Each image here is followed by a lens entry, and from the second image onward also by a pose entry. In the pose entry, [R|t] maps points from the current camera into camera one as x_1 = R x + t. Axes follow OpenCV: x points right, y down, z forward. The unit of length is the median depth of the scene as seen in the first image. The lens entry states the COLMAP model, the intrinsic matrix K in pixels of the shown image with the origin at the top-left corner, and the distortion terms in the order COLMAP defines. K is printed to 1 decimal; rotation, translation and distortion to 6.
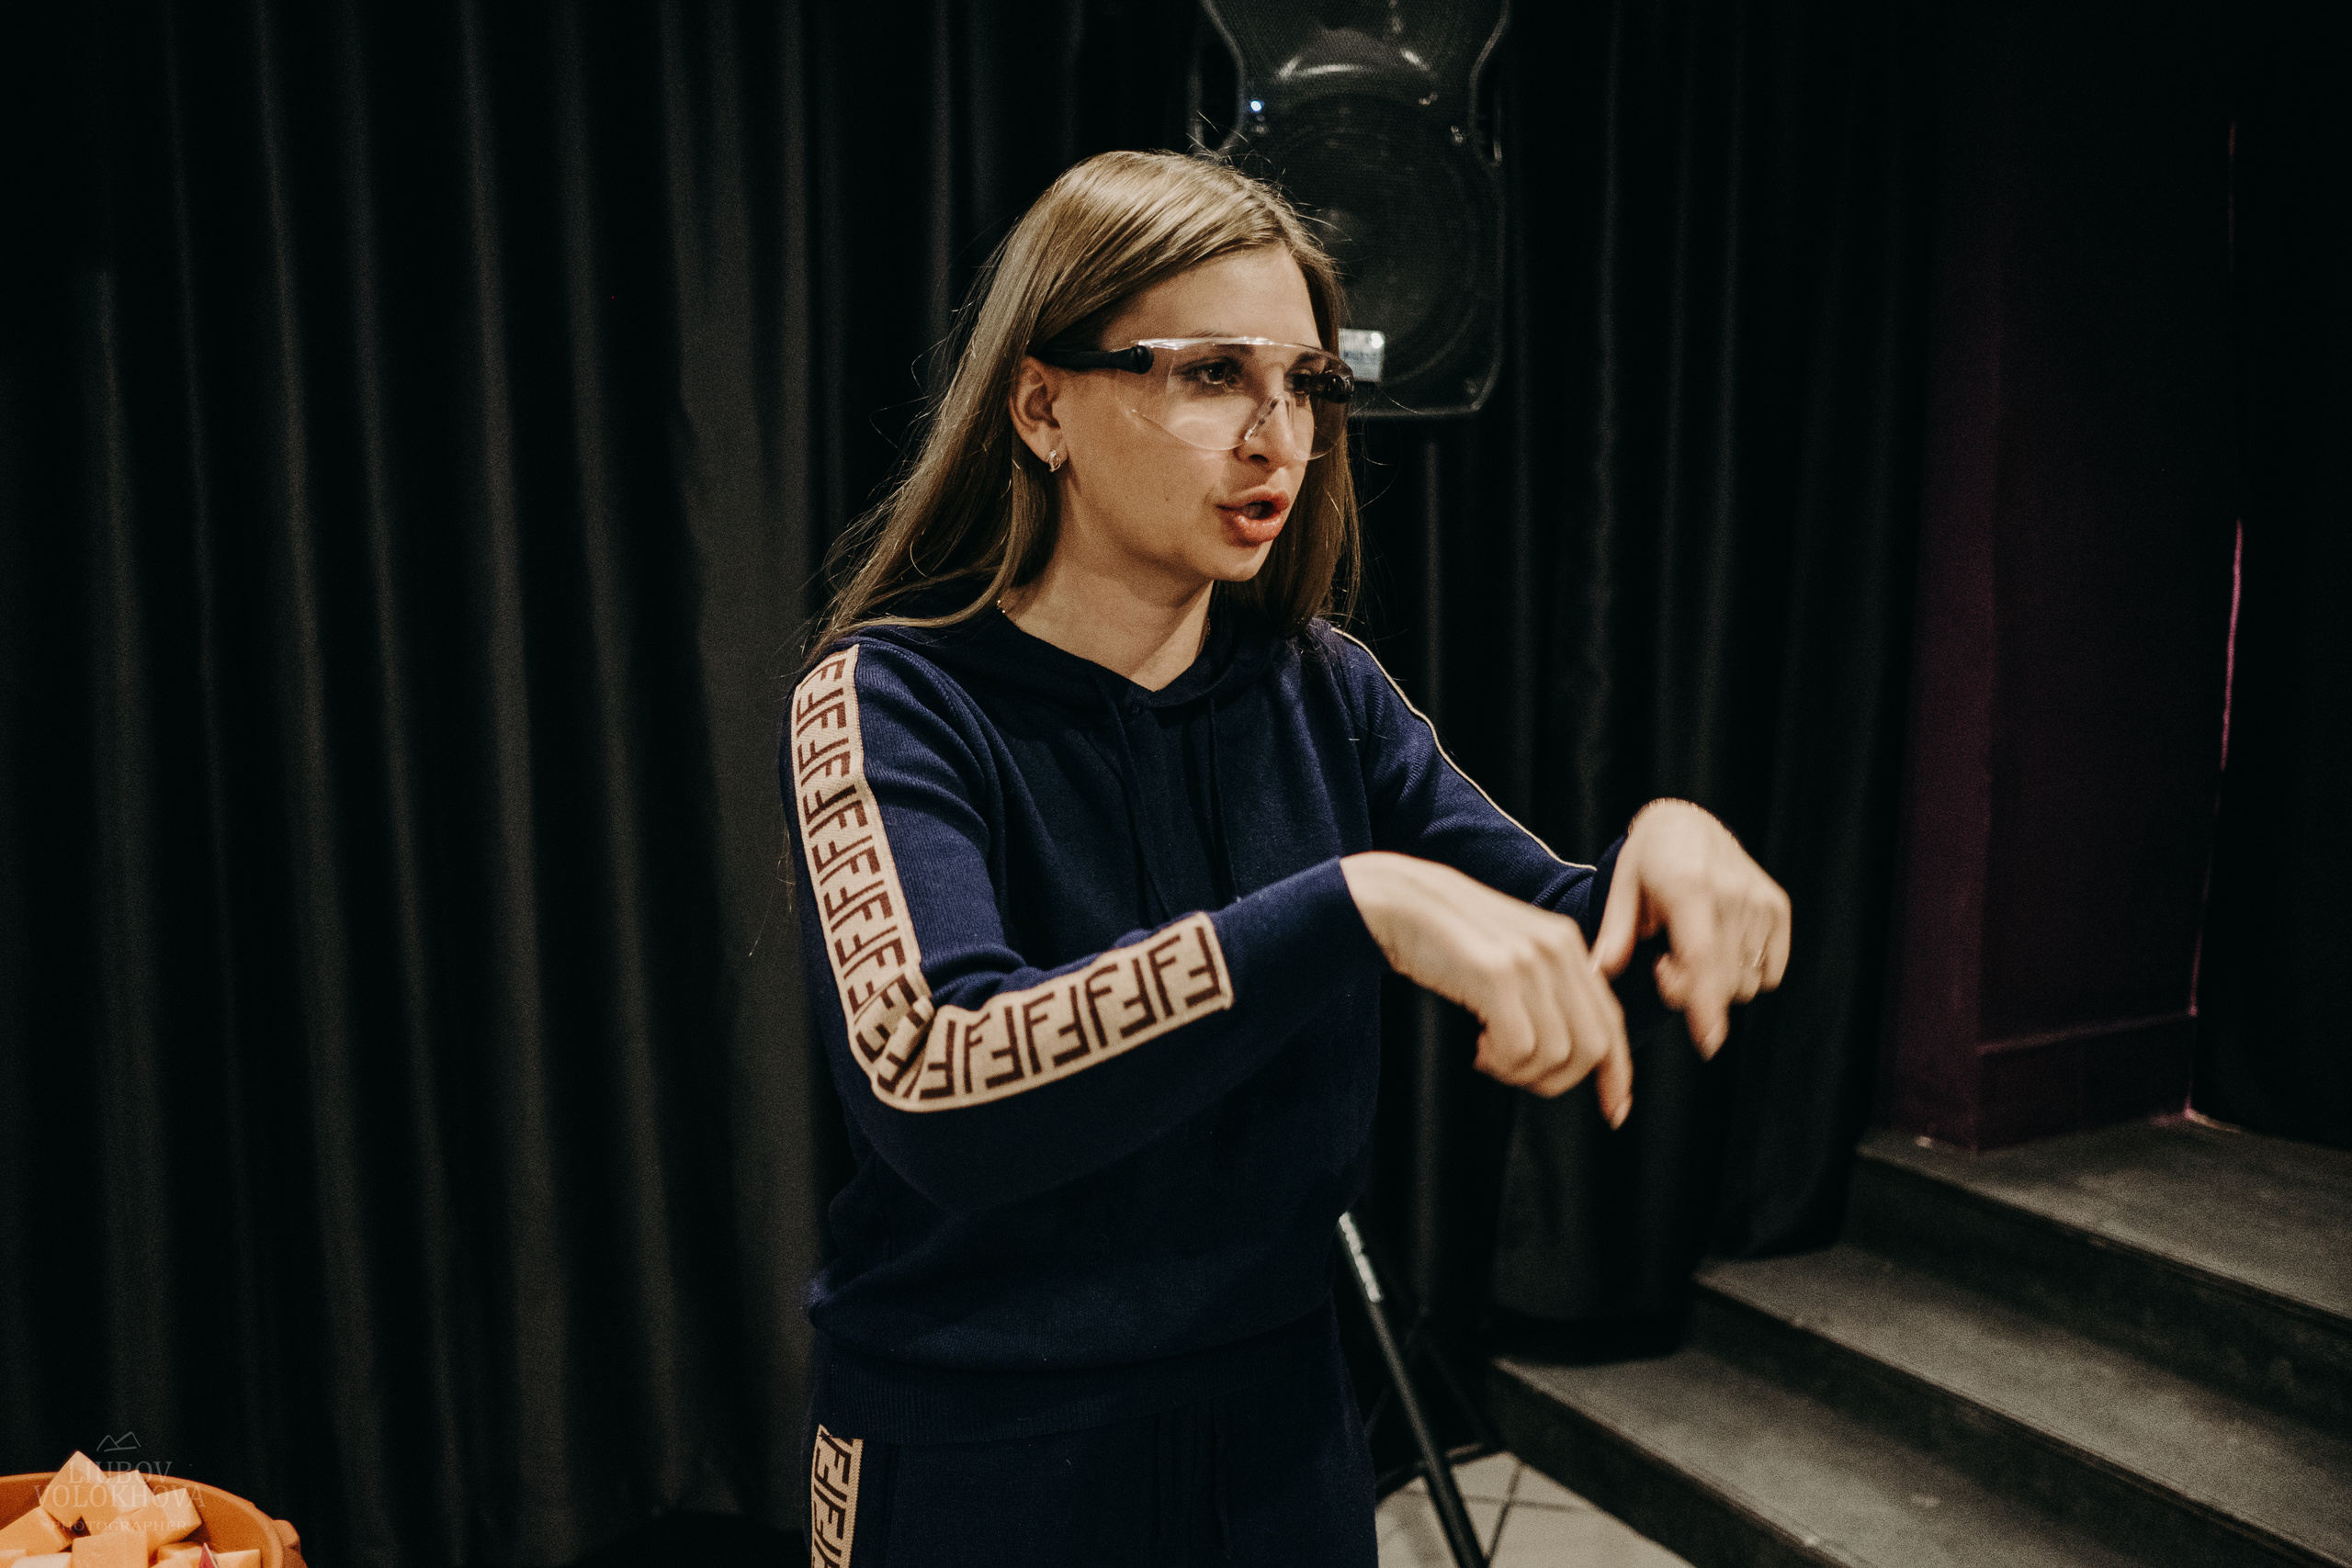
lens RADIAL K [[2256.8, 0, 1189.1], [0, 2256.8, 786.8], [0, 0, 1]] dist [-0.070272, 0.180662]
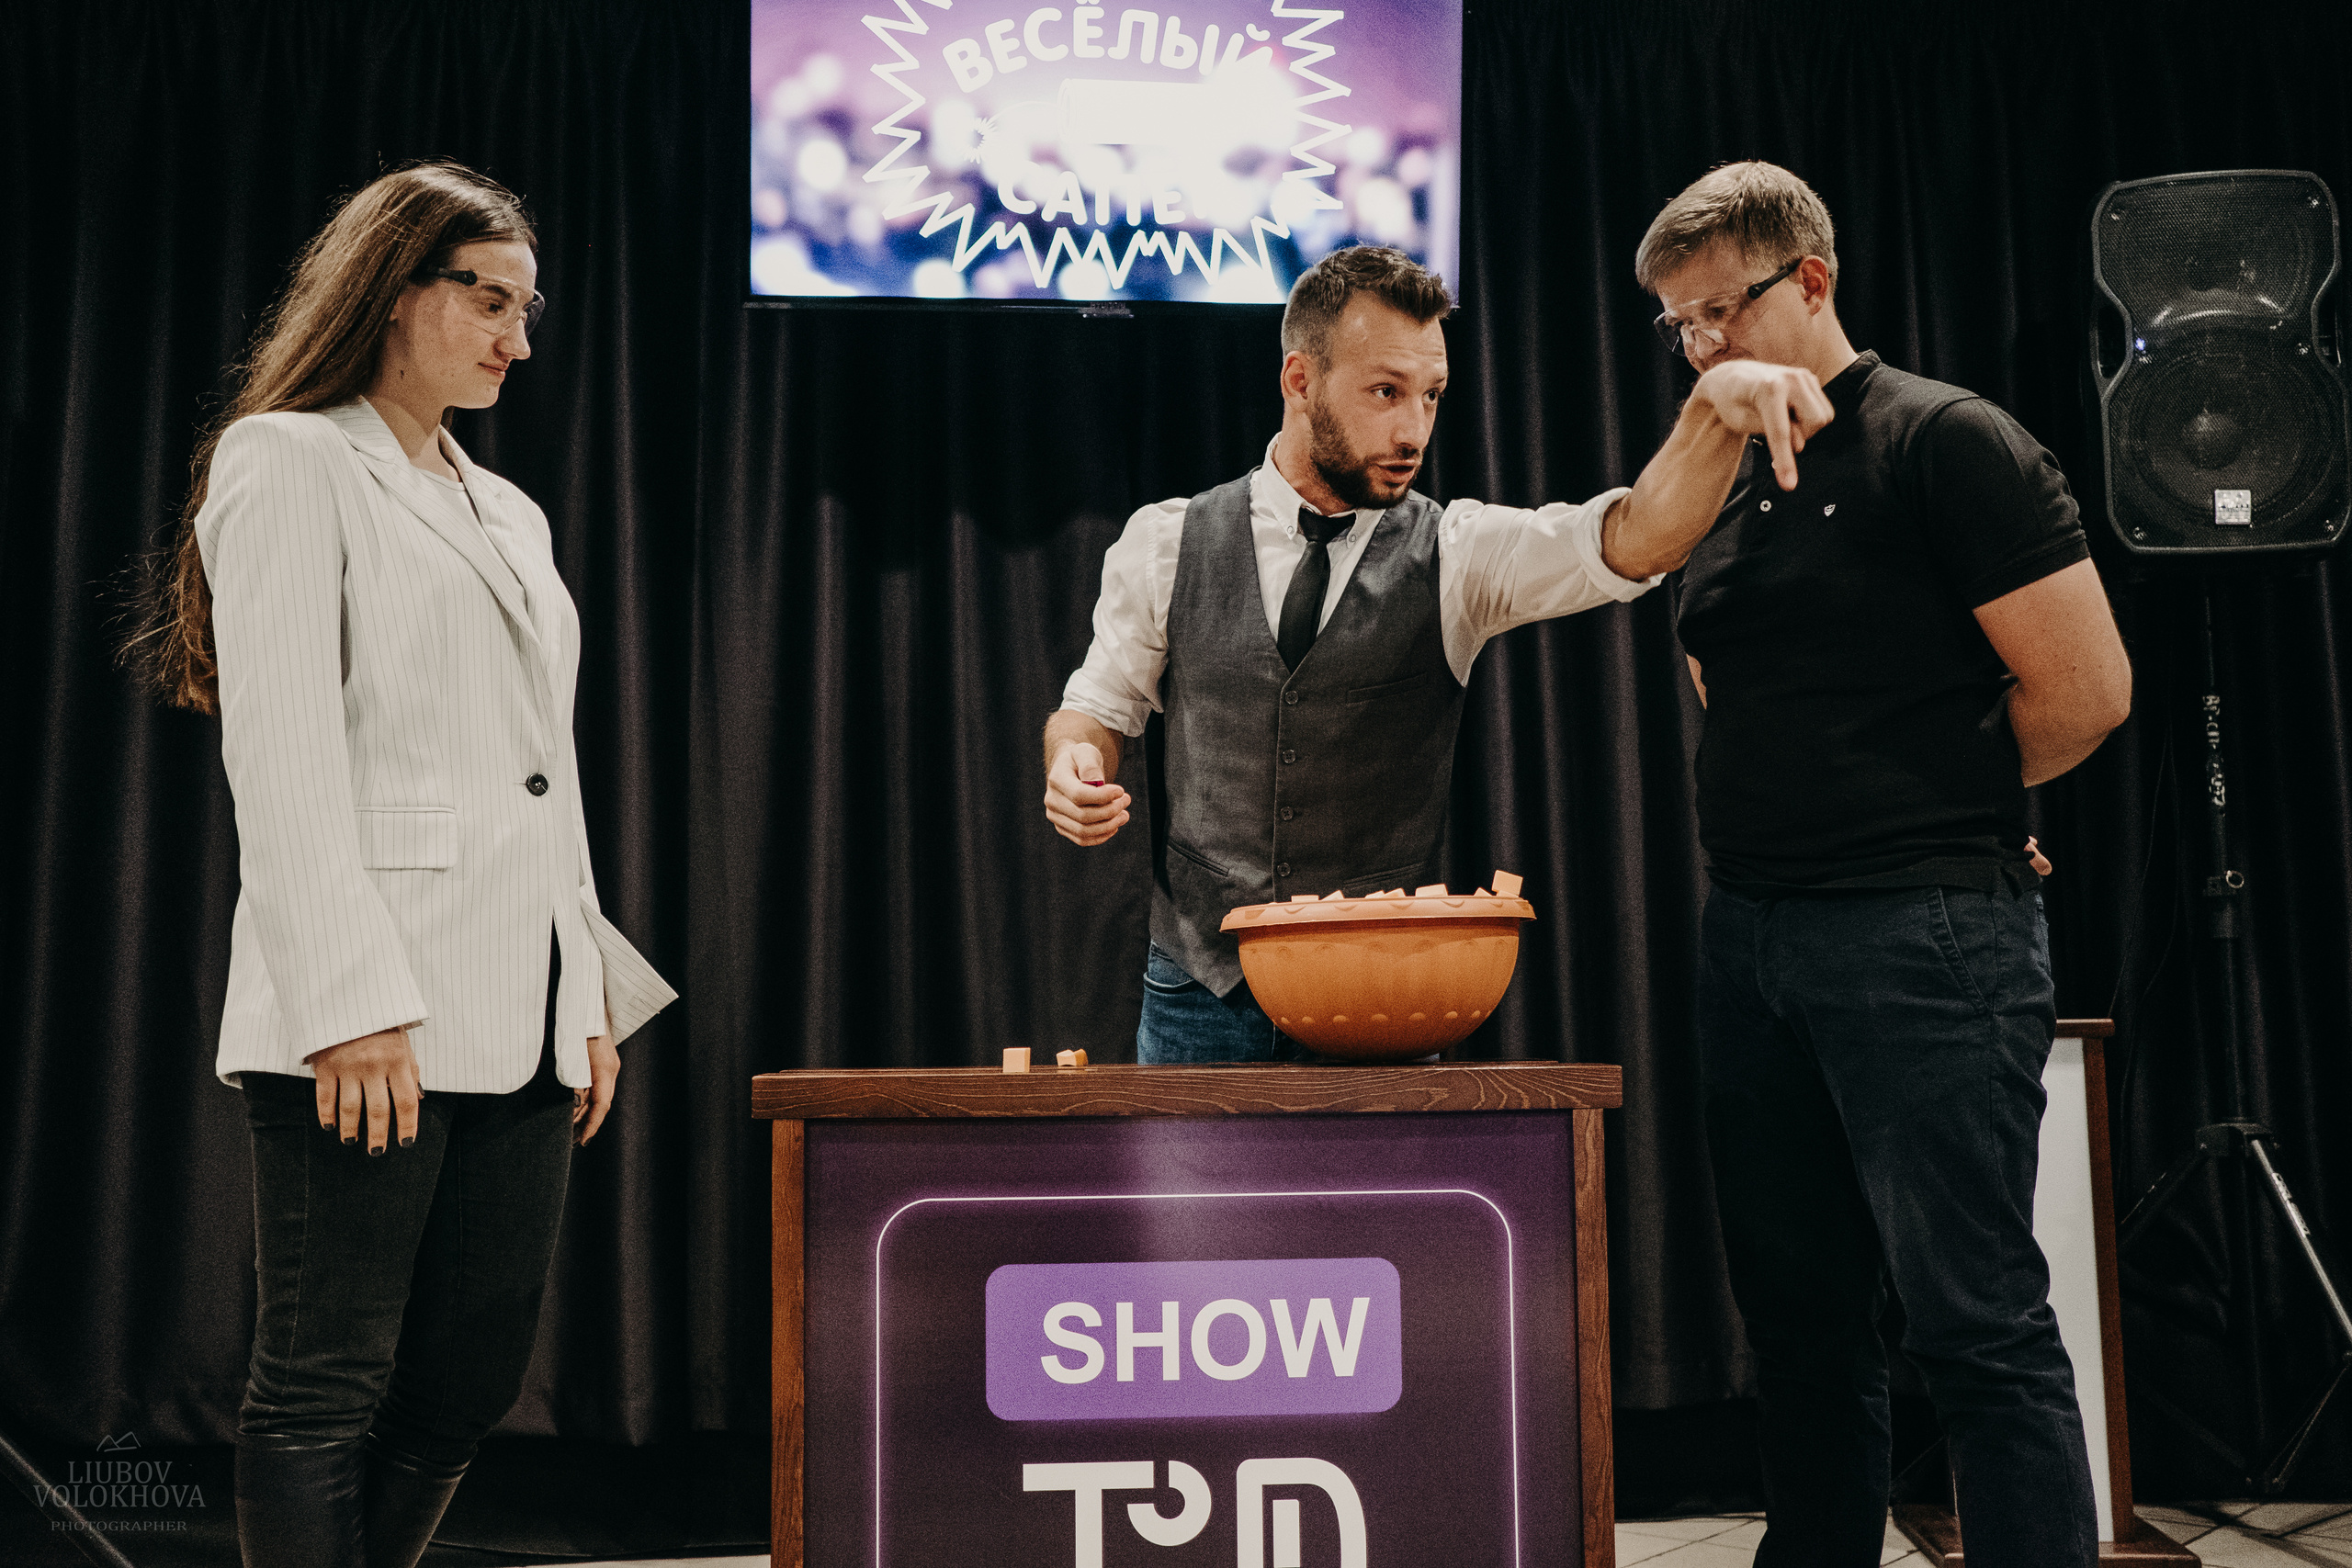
lens RADIAL K [[2350.6, 0, 1190.5], [0, 2350.6, 750.5], [0, 0, 1]] dist [-0.069393, 0.177136]
pose [[0.908836, -0.059519, -0.412887, 0.074487], [-0.043778, 0.970695, -0.236292, 0.309284], [0.414851, 0.232826, 0.879597, -0.474171]]
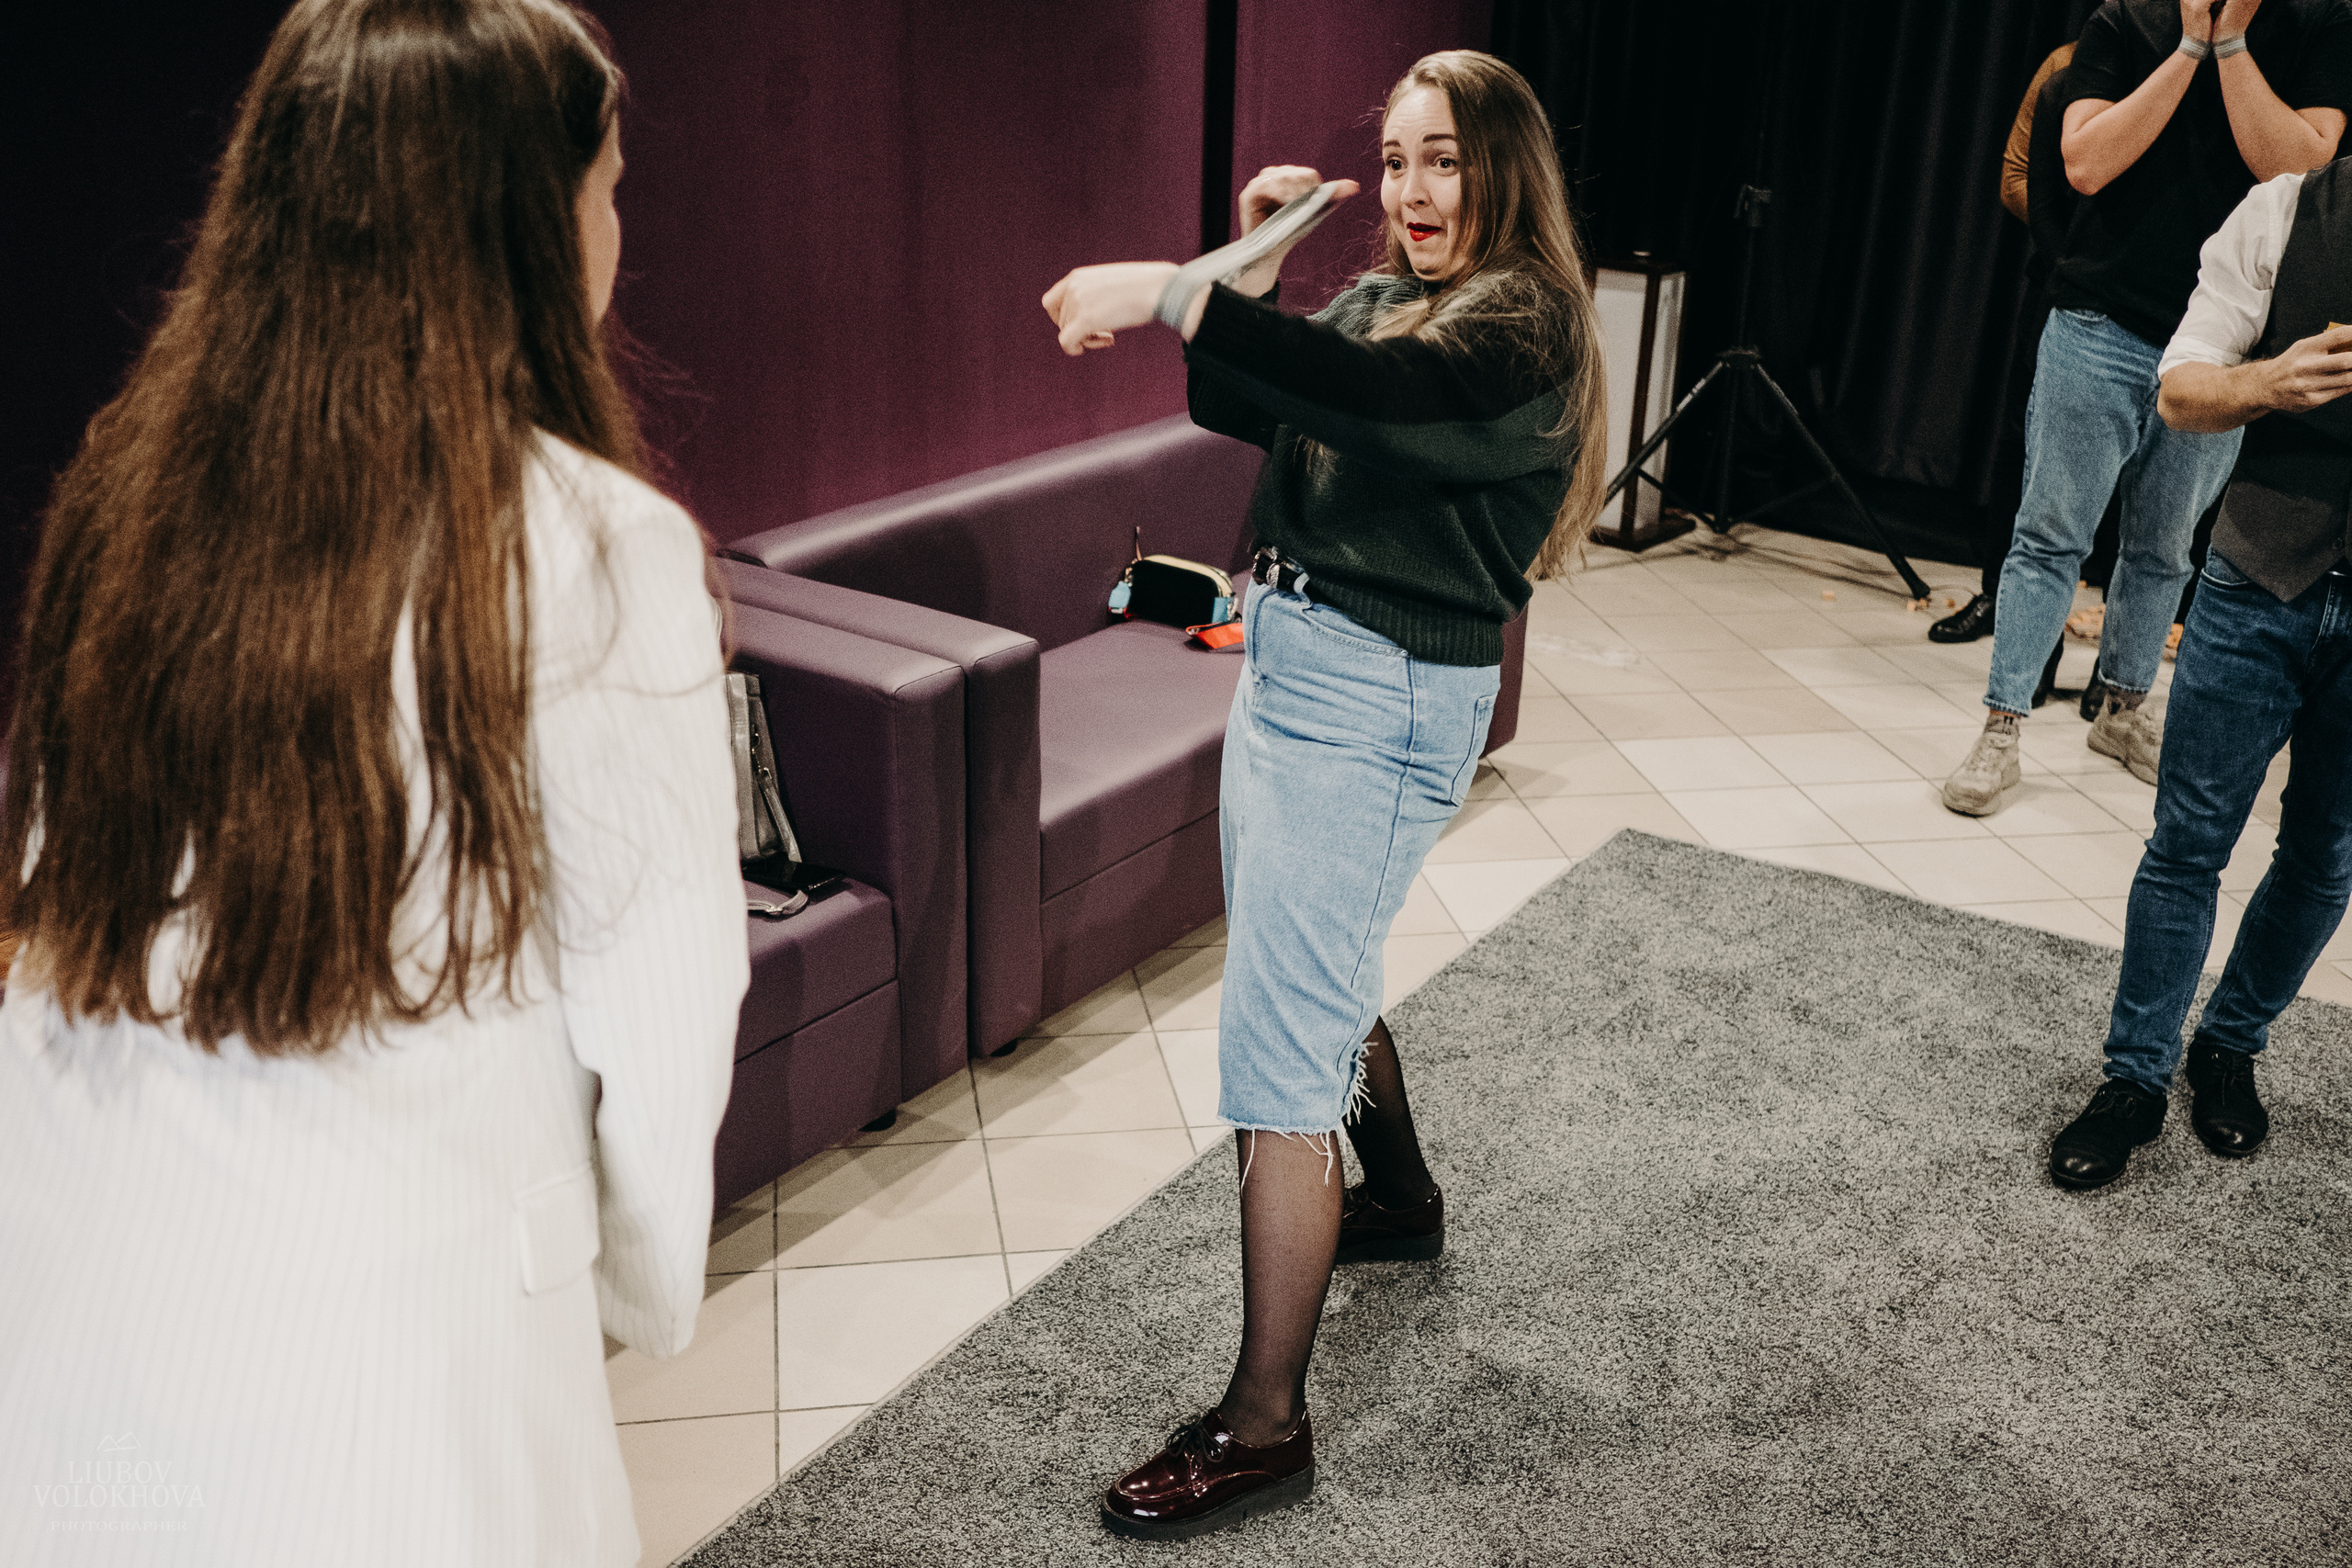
lens RADIAL K [[2334.3, 0, 1123.3], [0, 2334.3, 787.1], [0, 0, 1]] dist [-0.101934, 0.207307]
pose [[0.423180, 0.346106, -0.837335, 0.786611], [-0.145936, 0.938134, 0.314017, 0.050812], [0.894216, -0.010688, 0.447509, -1.314326]]
